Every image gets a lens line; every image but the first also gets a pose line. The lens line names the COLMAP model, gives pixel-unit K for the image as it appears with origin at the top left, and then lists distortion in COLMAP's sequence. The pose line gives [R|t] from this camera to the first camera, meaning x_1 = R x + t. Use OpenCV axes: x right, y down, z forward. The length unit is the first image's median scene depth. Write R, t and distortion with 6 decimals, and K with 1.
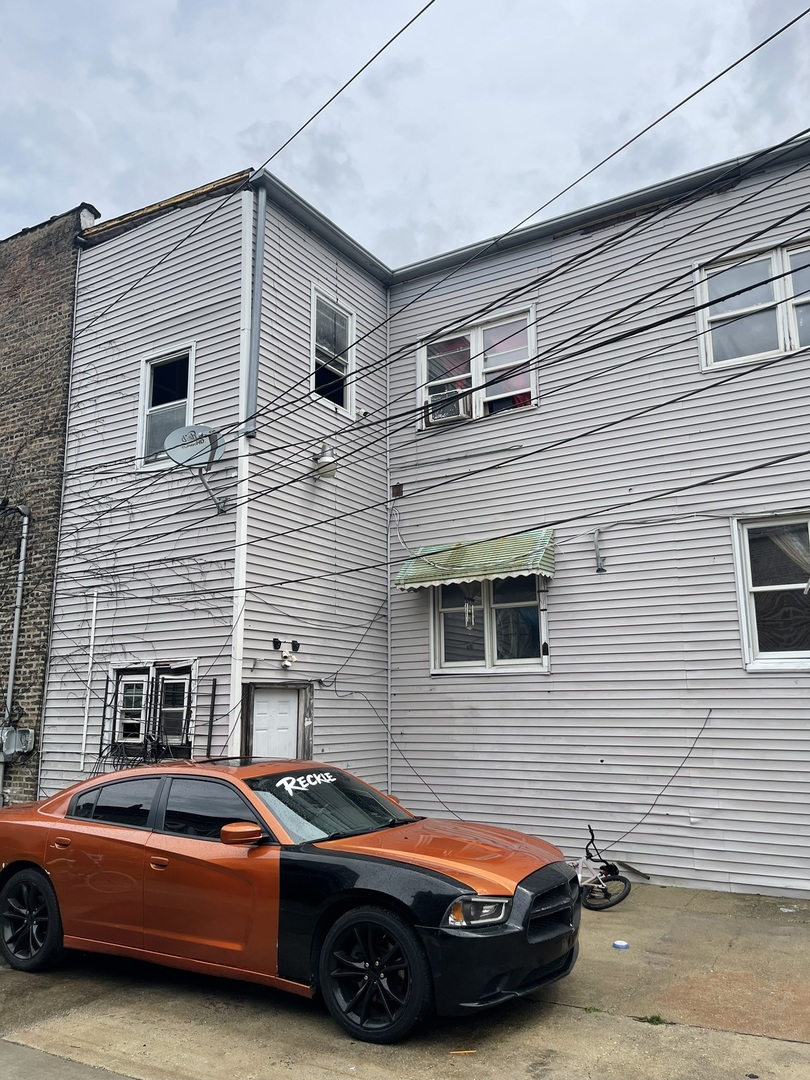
lens RADIAL K [[814.3, 0, 408.8], [0, 814.3, 548.0], [0, 0, 1]] dist [0.070967, -0.096206]
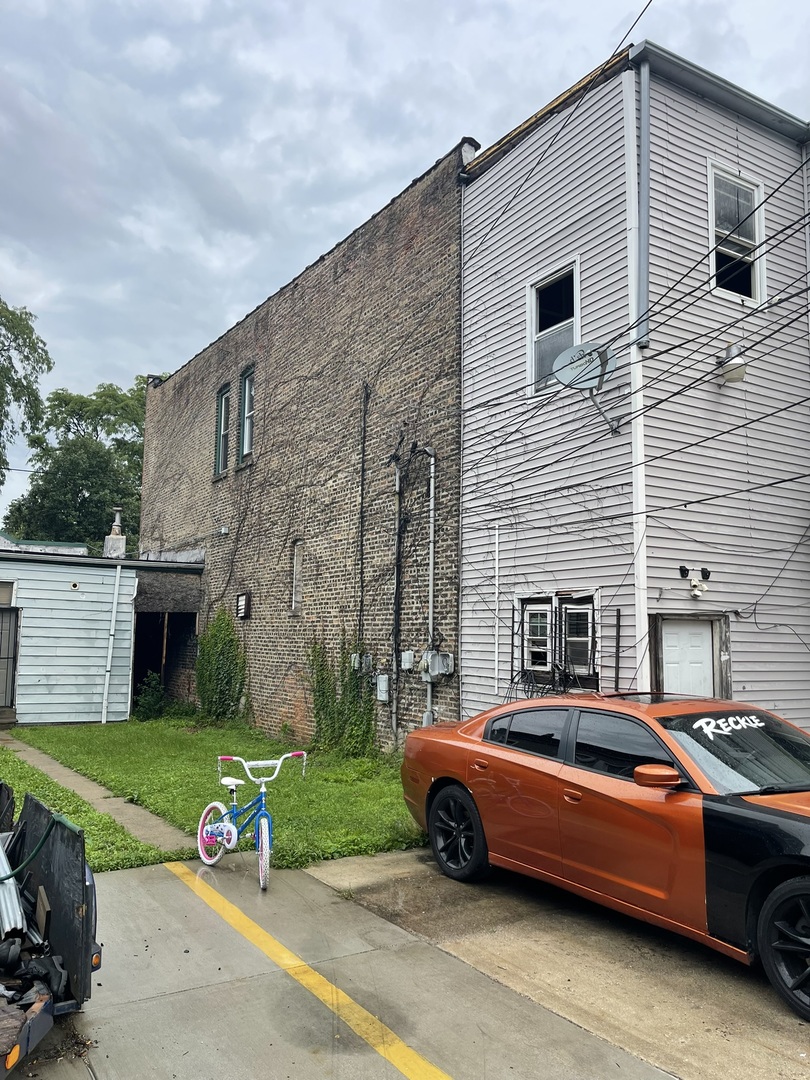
lens RADIAL K [[814.3, 0, 408.8], [0, 814.3, 548.0], [0, 0, 1]] dist [0.070967, -0.096206]
pose [[0.886378, -0.032577, -0.461814, -0.009625], [0.072721, 0.994935, 0.069393, 0.004370], [0.457215, -0.095092, 0.884258, 0.046942]]
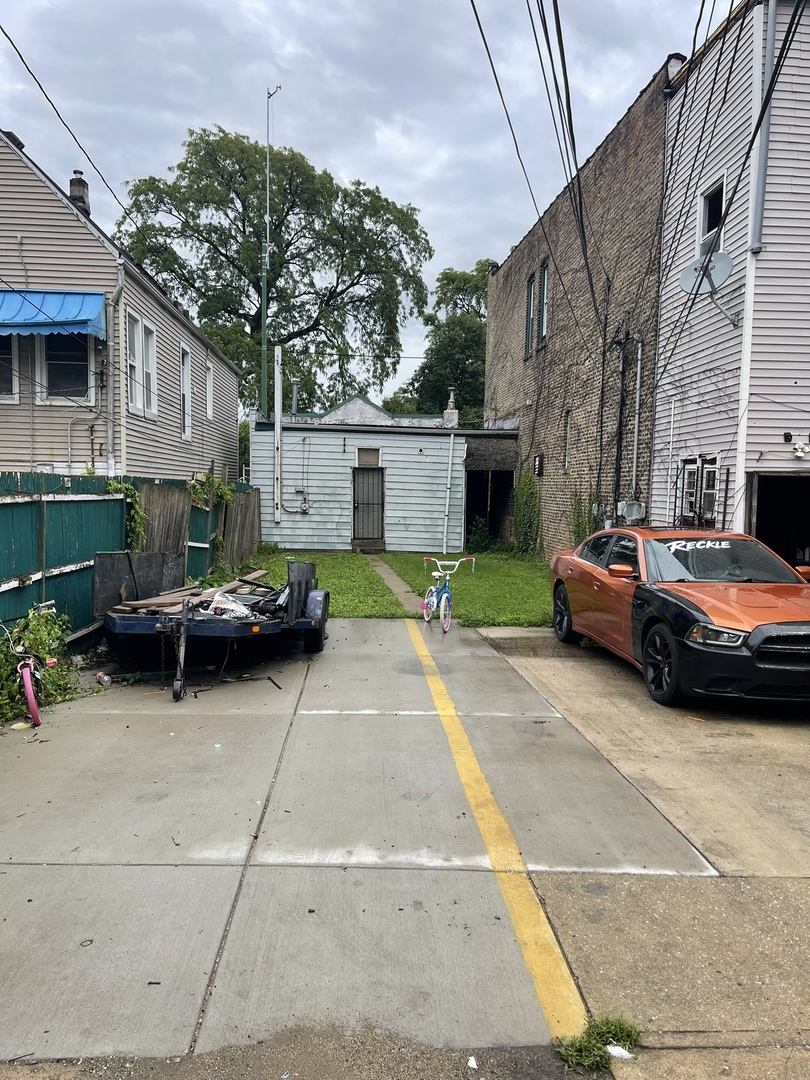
lens RADIAL K [[814.3, 0, 408.8], [0, 814.3, 548.0], [0, 0, 1]] dist [0.070967, -0.096206]
pose [[0.568863, 0.079107, -0.818619, 0.482171], [0.138994, 0.971798, 0.190497, -0.024303], [0.810602, -0.222150, 0.541825, -0.082348]]
